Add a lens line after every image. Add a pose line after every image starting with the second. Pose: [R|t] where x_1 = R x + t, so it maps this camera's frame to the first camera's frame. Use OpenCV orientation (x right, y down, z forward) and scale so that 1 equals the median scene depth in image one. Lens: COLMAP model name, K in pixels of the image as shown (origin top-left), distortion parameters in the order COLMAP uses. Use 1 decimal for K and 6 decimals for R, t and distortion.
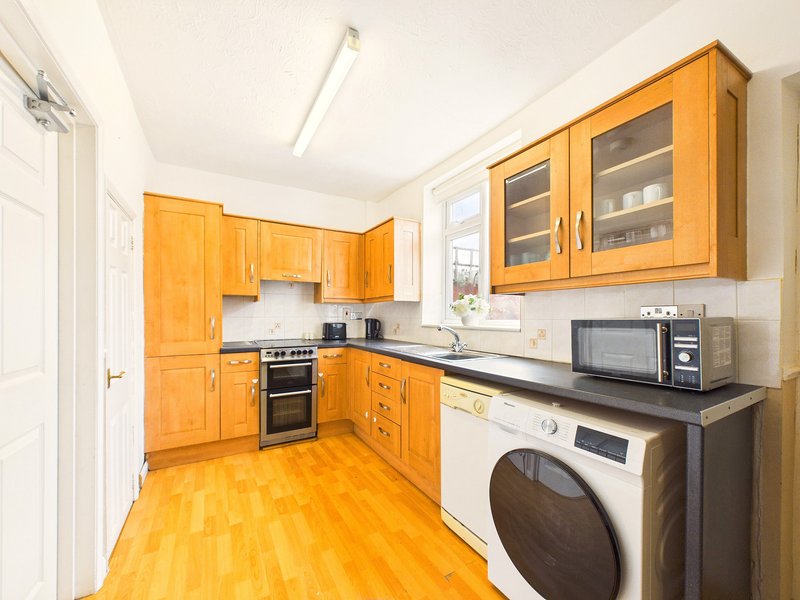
lens RADIAL K [[325.9, 0, 400.0], [0, 325.9, 313.6], [0, 0, 1]] dist [0.006797, 0.000286]
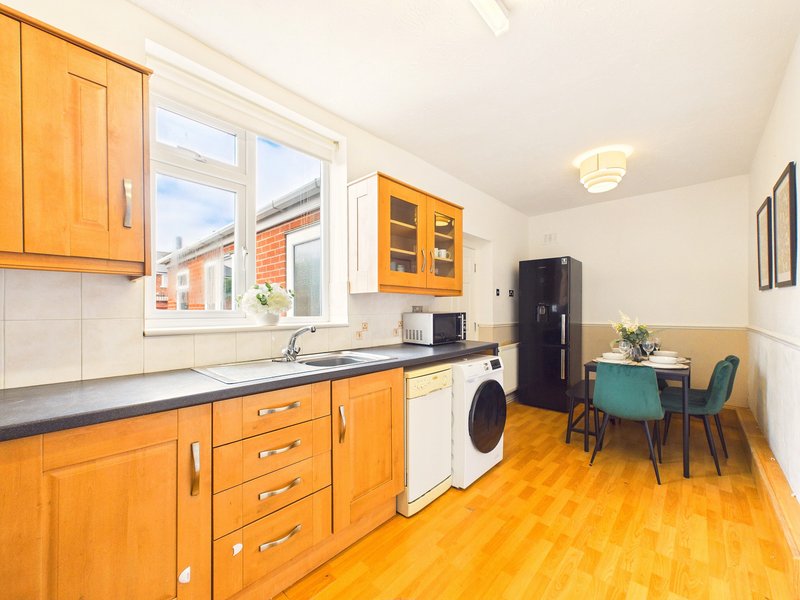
lens RADIAL K [[325.9, 0, 398.9], [0, 325.9, 307.7], [0, 0, 1]] dist [0.006797, 0.000286]
pose [[-0.295004, 0.008543, 0.955458, -0.811026], [-0.001323, 0.999955, -0.009350, 0.003916], [-0.955495, -0.004022, -0.294980, 1.315021]]
